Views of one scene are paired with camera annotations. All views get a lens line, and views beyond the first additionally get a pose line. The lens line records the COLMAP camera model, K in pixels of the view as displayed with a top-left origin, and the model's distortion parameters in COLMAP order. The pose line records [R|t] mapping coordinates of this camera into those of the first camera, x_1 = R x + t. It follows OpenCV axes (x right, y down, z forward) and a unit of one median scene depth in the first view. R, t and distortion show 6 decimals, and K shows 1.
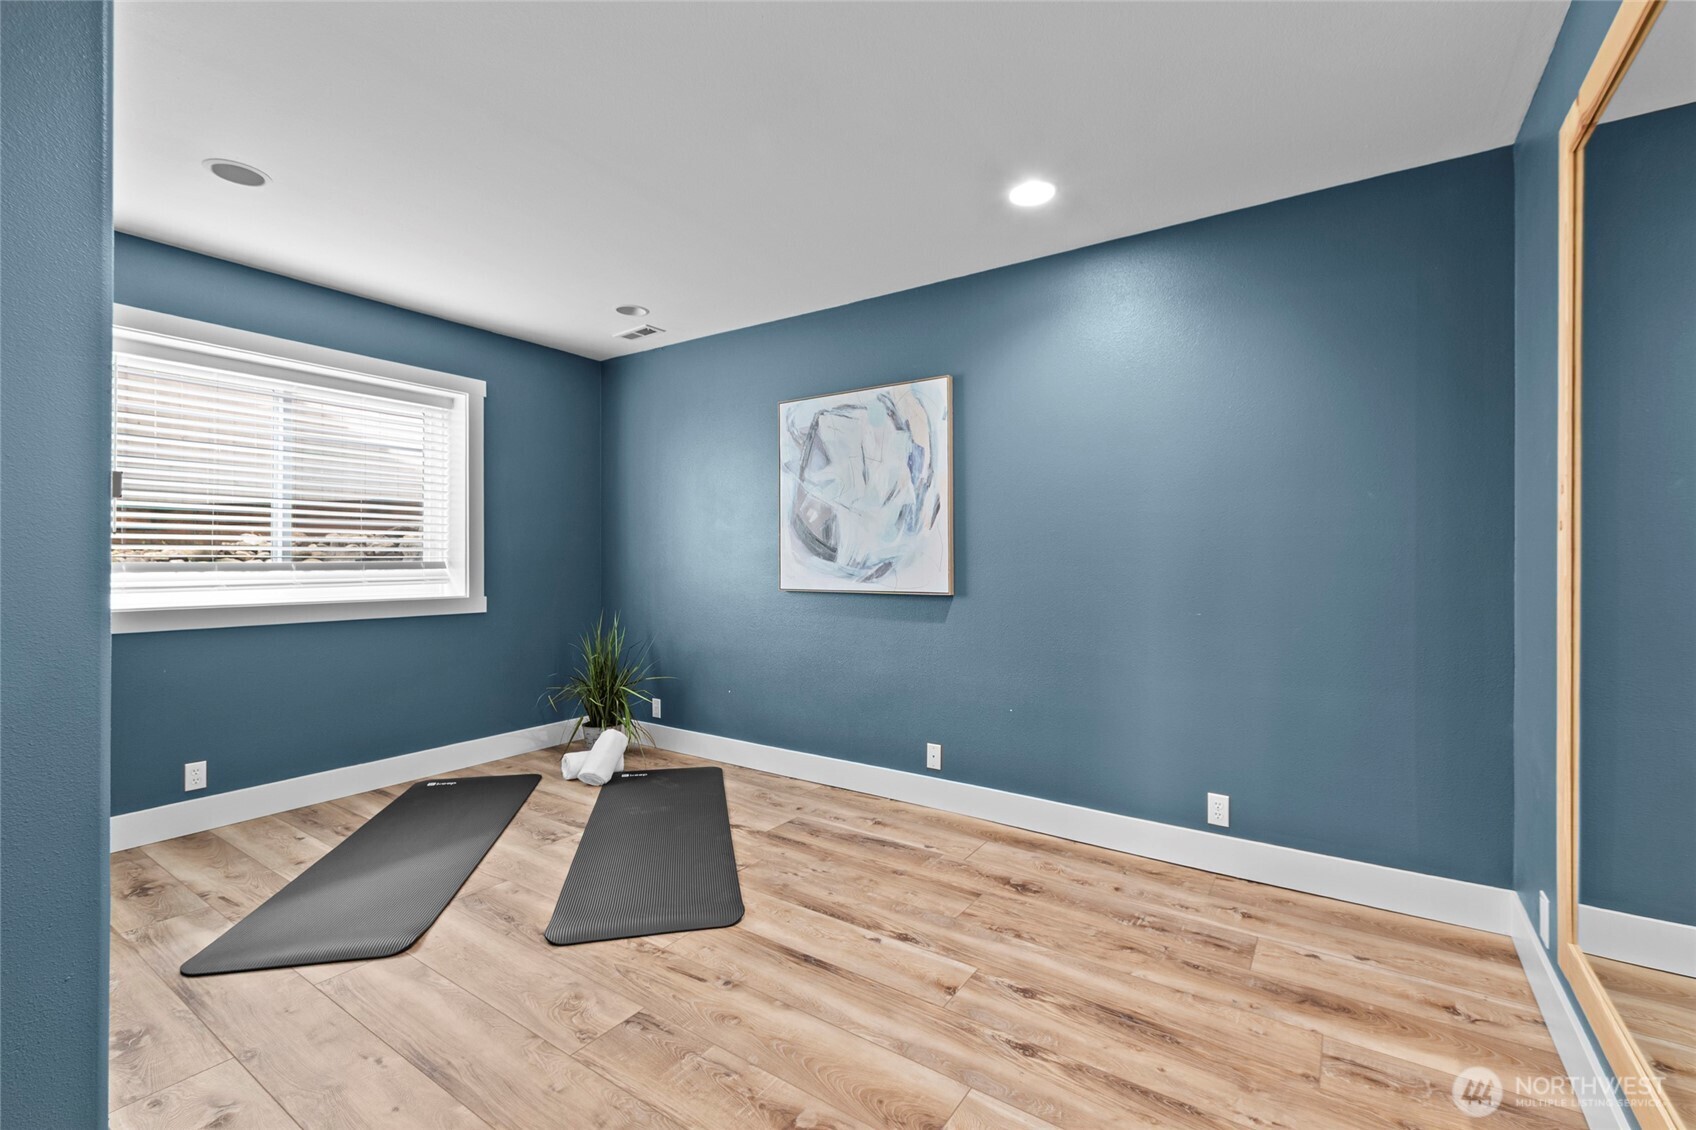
lens RADIAL K [[732.5, 0, 851.6], [0, 732.5, 560.5], [0, 0, 1]] dist [0.001652, -0.000025]
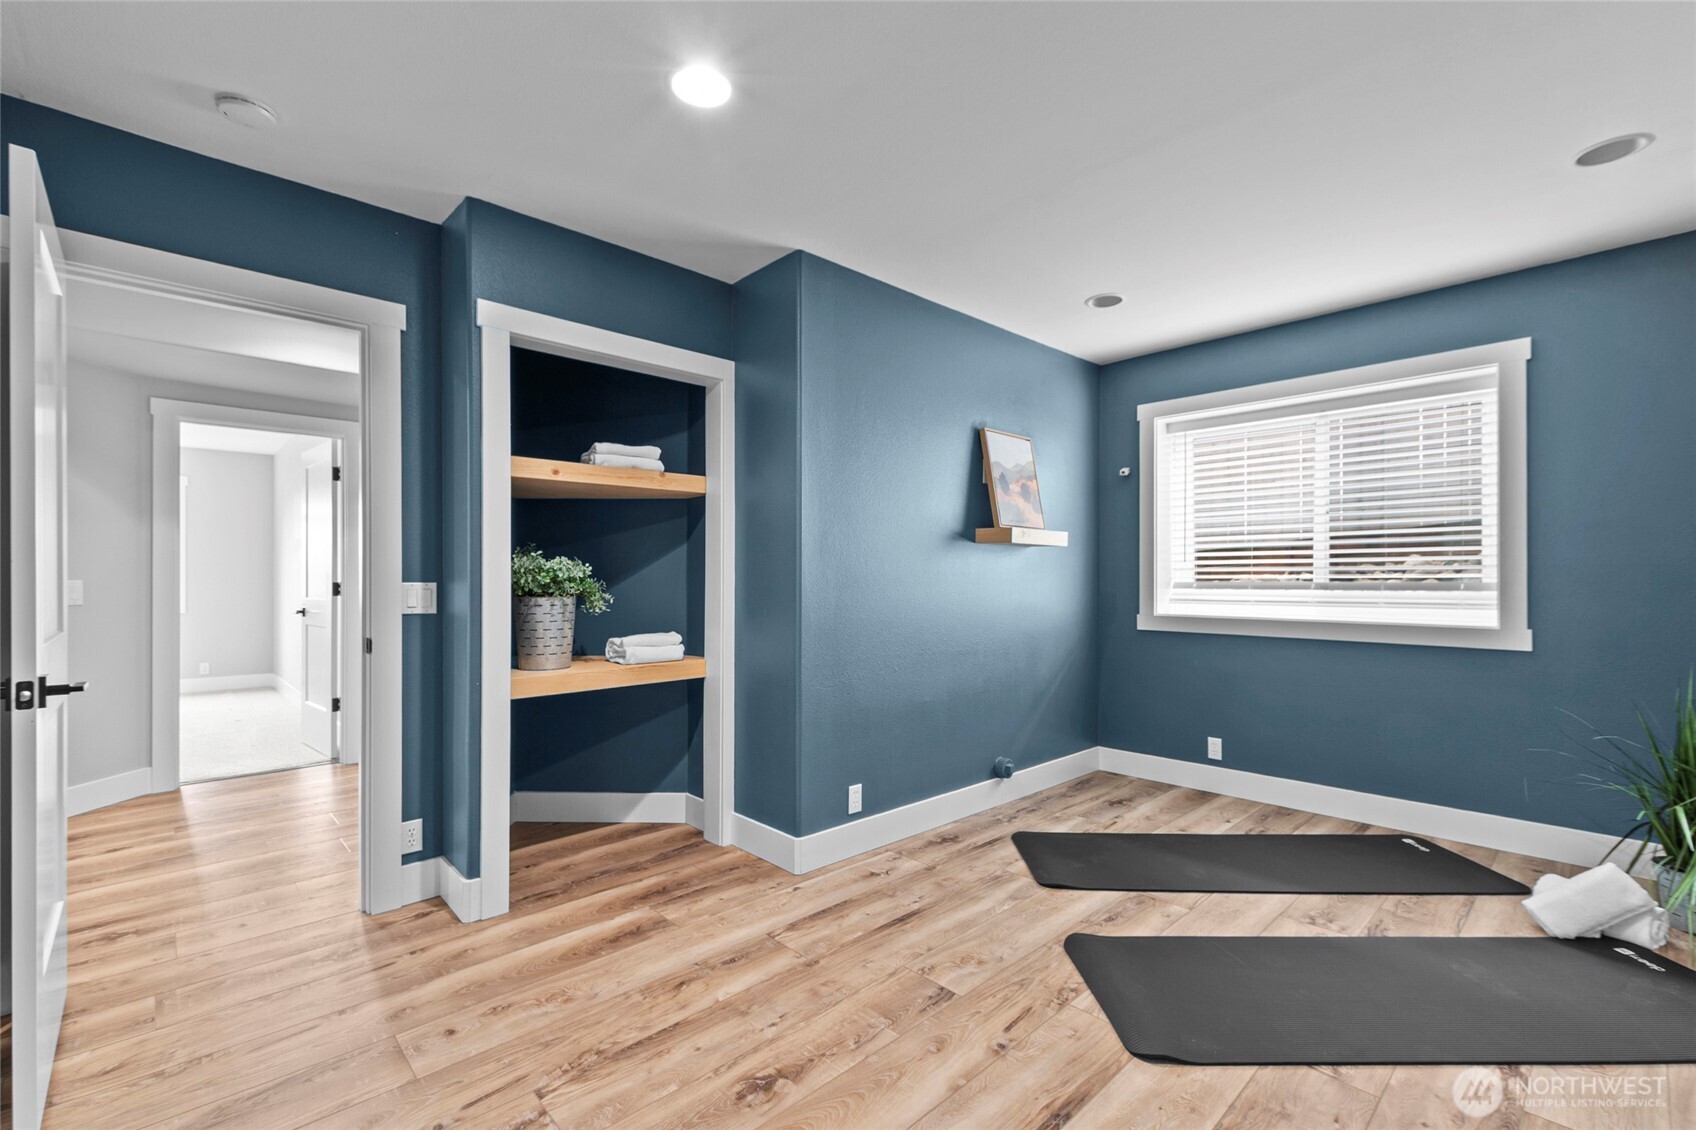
lens RADIAL K [[732.5, 0, 853.8], [0, 732.5, 575.0], [0, 0, 1]] dist [0.001652, -0.000025]
pose [[-0.224758, -0.008620, -0.974376, 0.534207], [-0.001351, 0.999963, -0.008535, 0.002369], [0.974414, -0.000601, -0.224761, 0.724557]]
